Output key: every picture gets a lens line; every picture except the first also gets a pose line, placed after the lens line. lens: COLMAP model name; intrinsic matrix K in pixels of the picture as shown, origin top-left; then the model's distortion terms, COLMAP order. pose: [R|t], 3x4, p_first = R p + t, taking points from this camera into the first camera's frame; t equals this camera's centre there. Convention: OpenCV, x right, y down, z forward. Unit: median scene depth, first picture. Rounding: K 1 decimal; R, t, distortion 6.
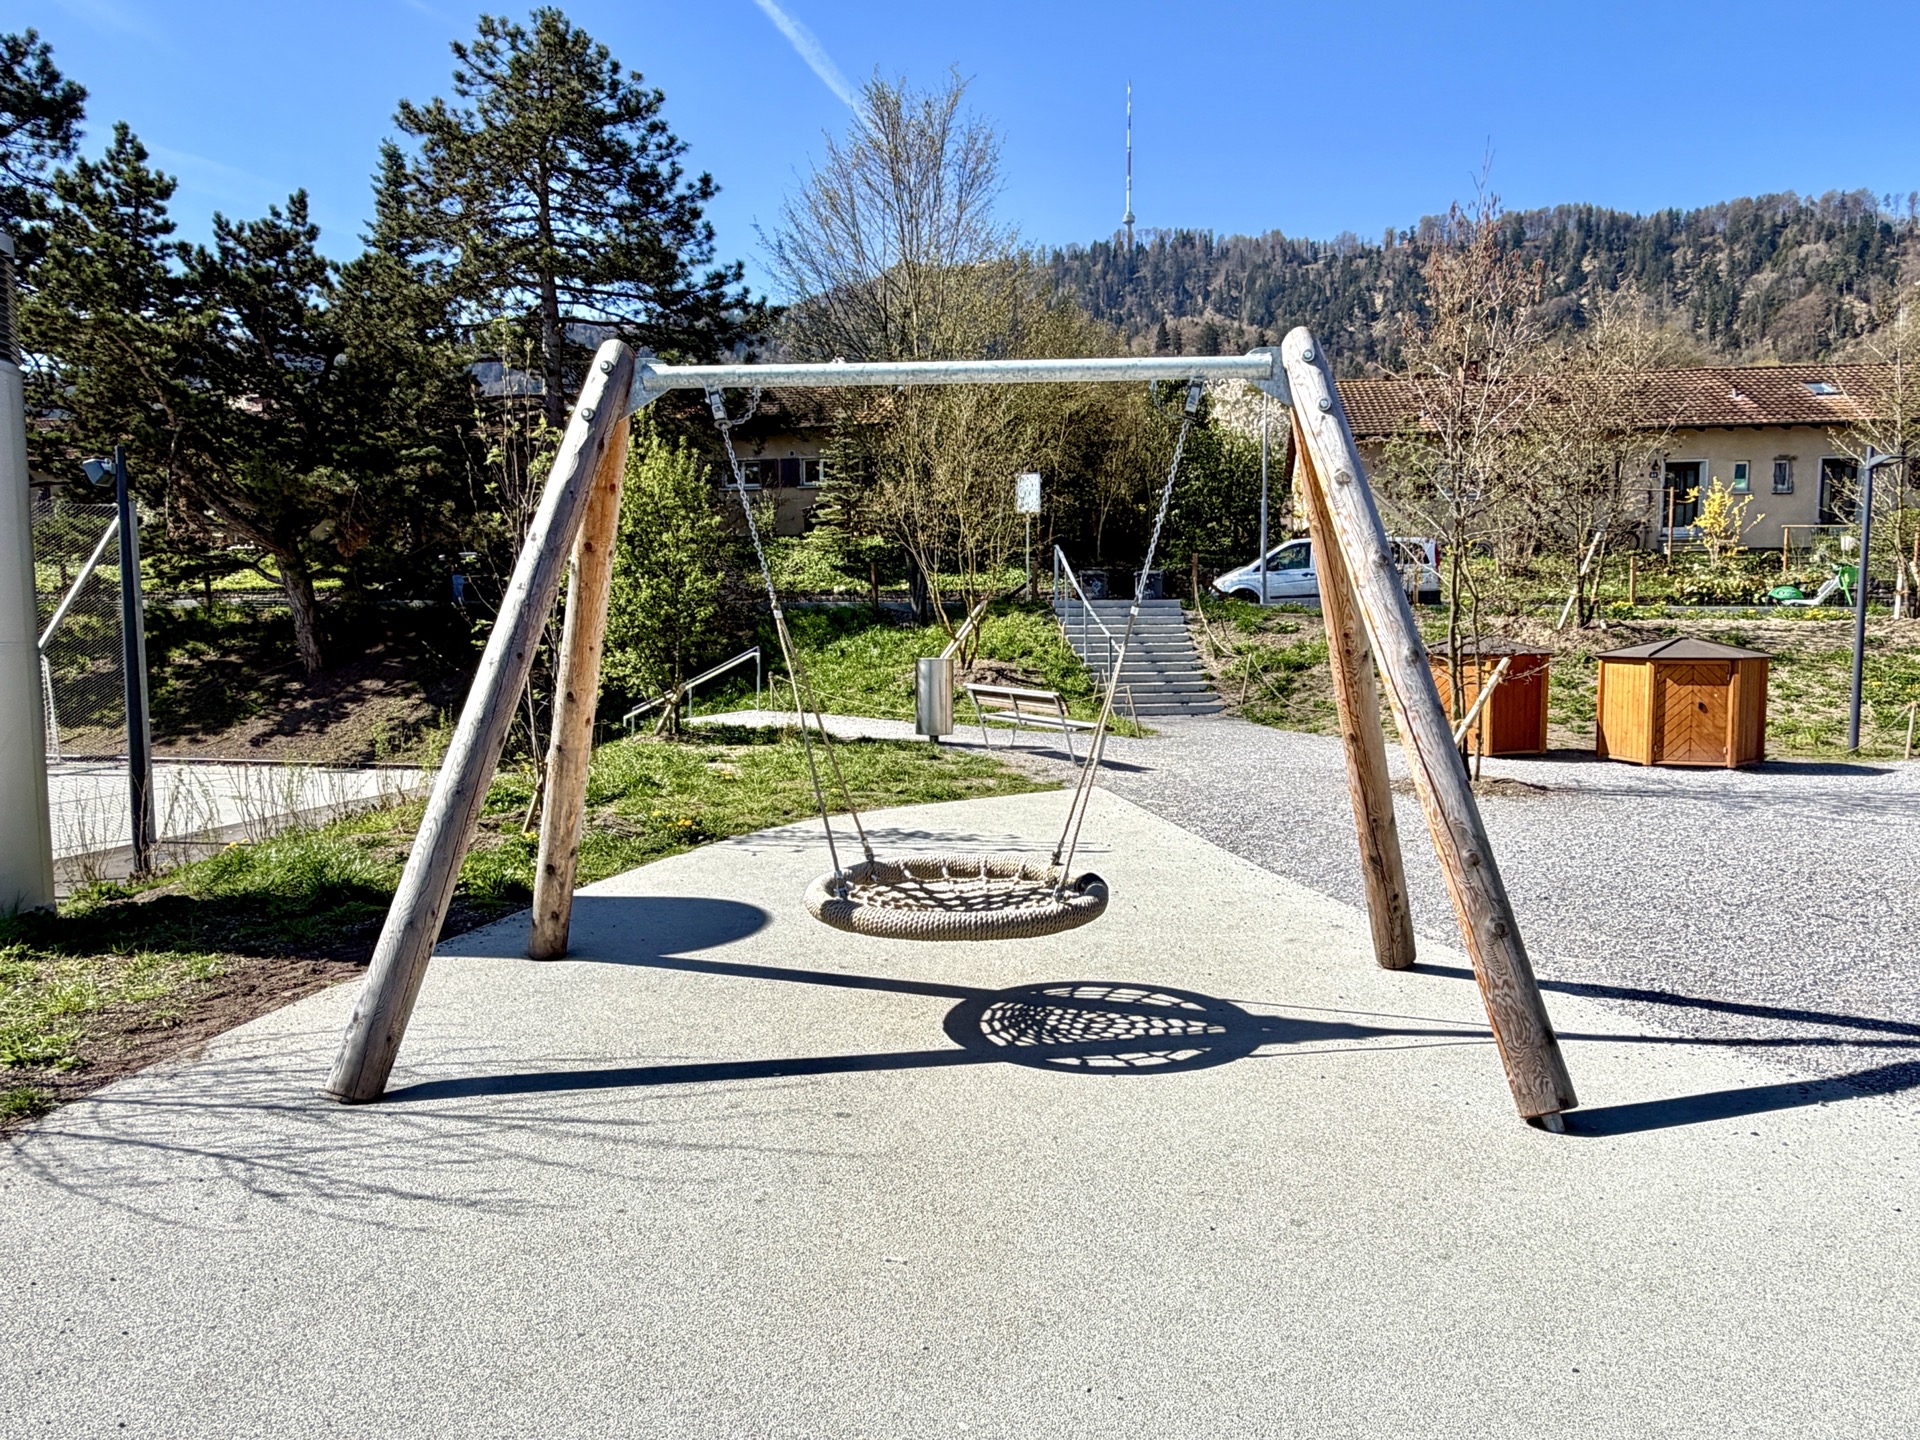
lens RADIAL K [[1320.6, 0, 969.3], [0, 1320.6, 711.1], [0, 0, 1]] dist [0.000086, 0.002842]
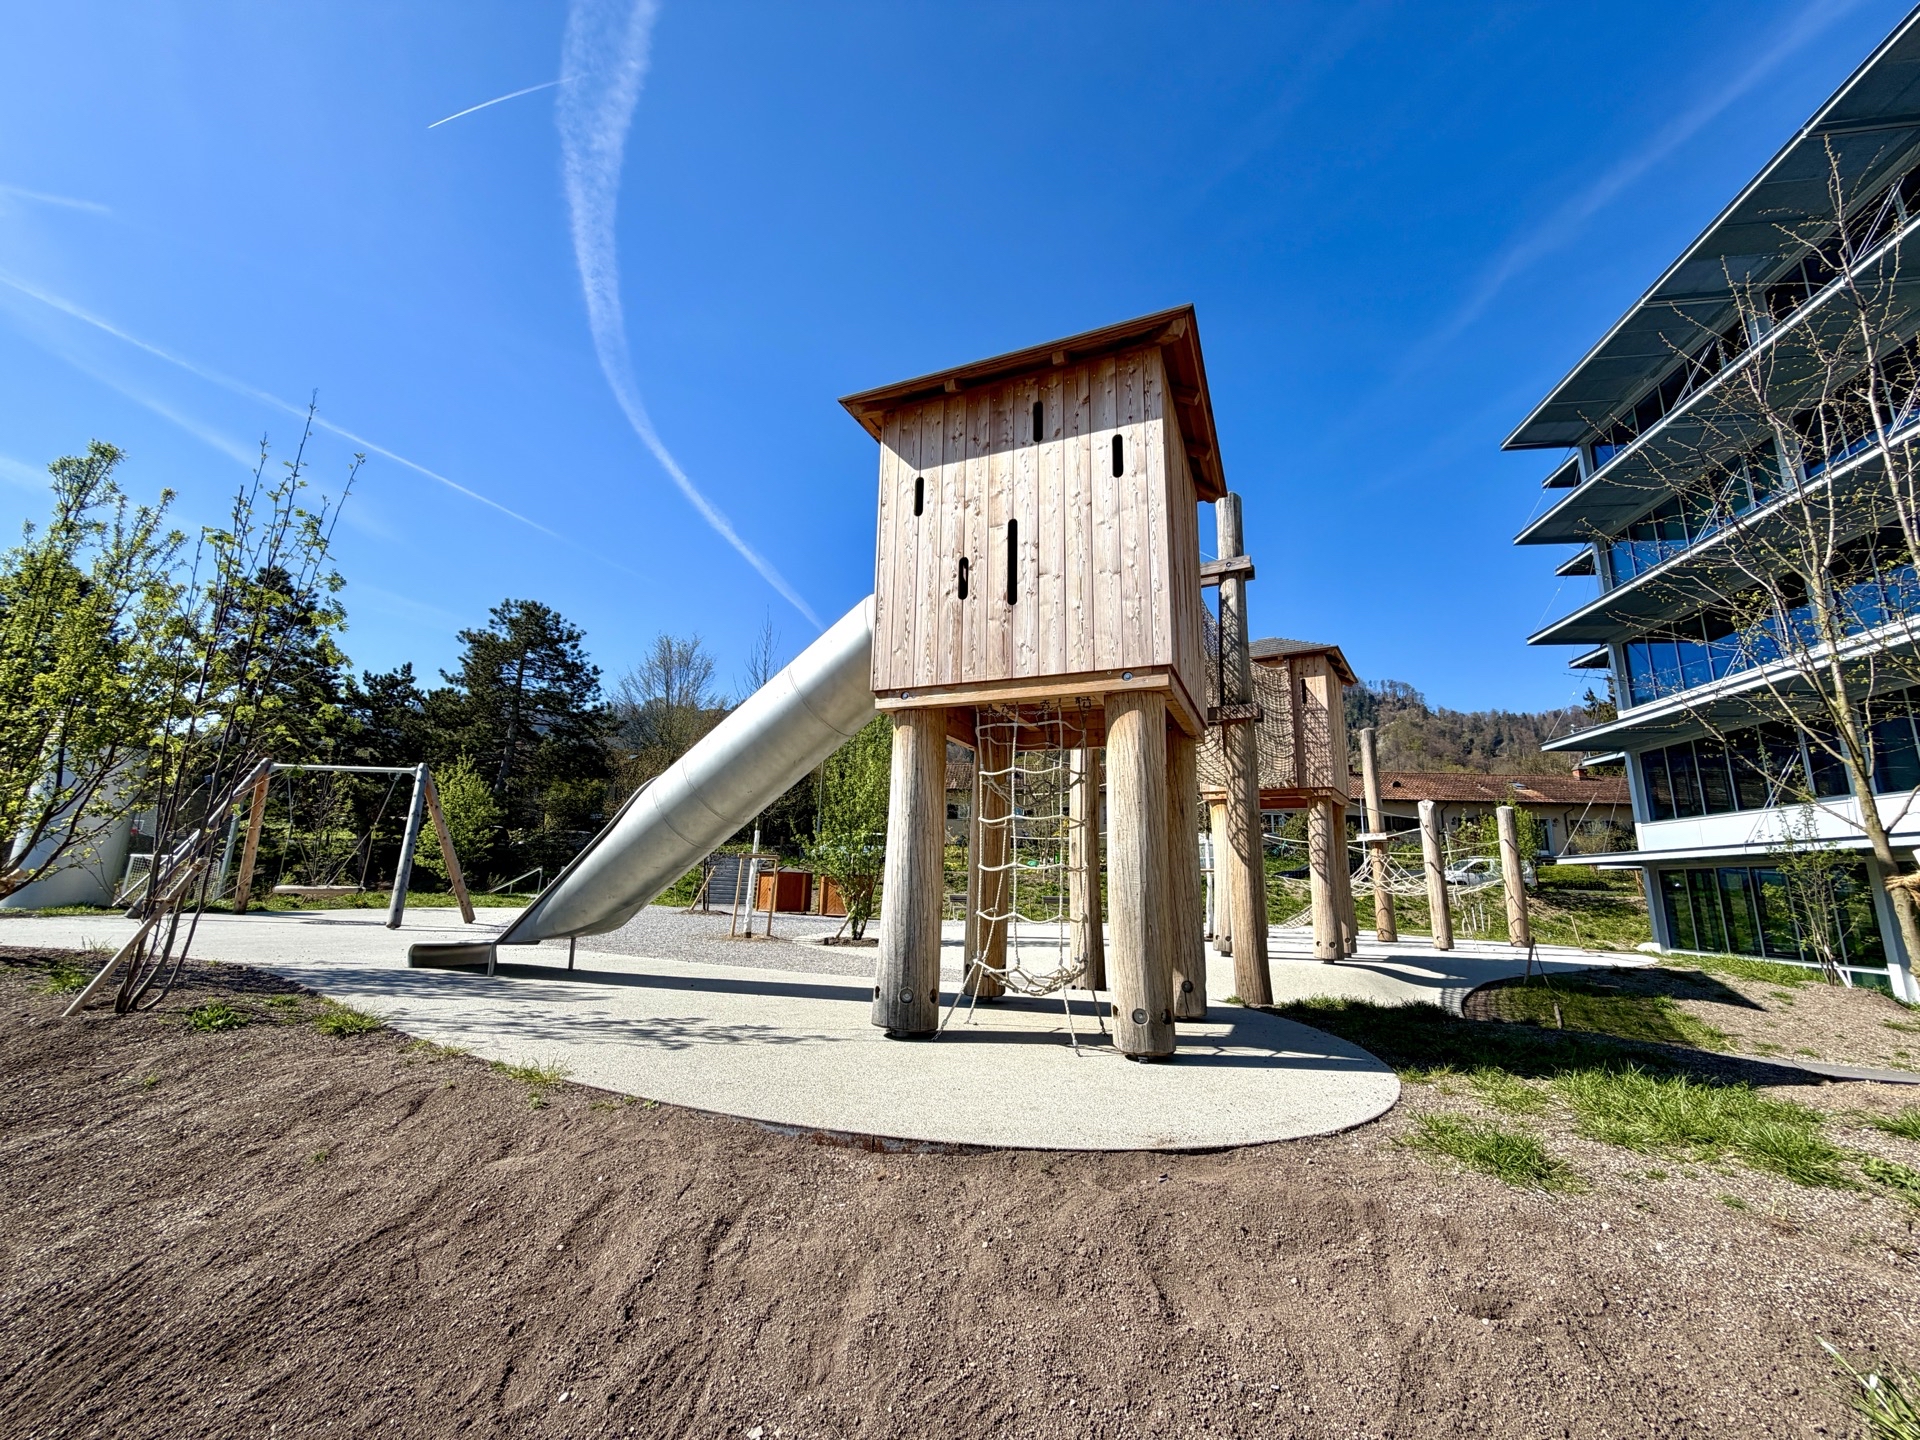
lens RADIAL K [[763.6, 0, 962.3], [0, 763.6, 719.1], [0, 0, 1]] dist [0.003116, -0.000512]
pose [[0.995312, 0.051534, 0.081840, 0.335322], [-0.026211, 0.958274, -0.284648, 0.049444], [-0.093095, 0.281168, 0.955132, -0.316832]]
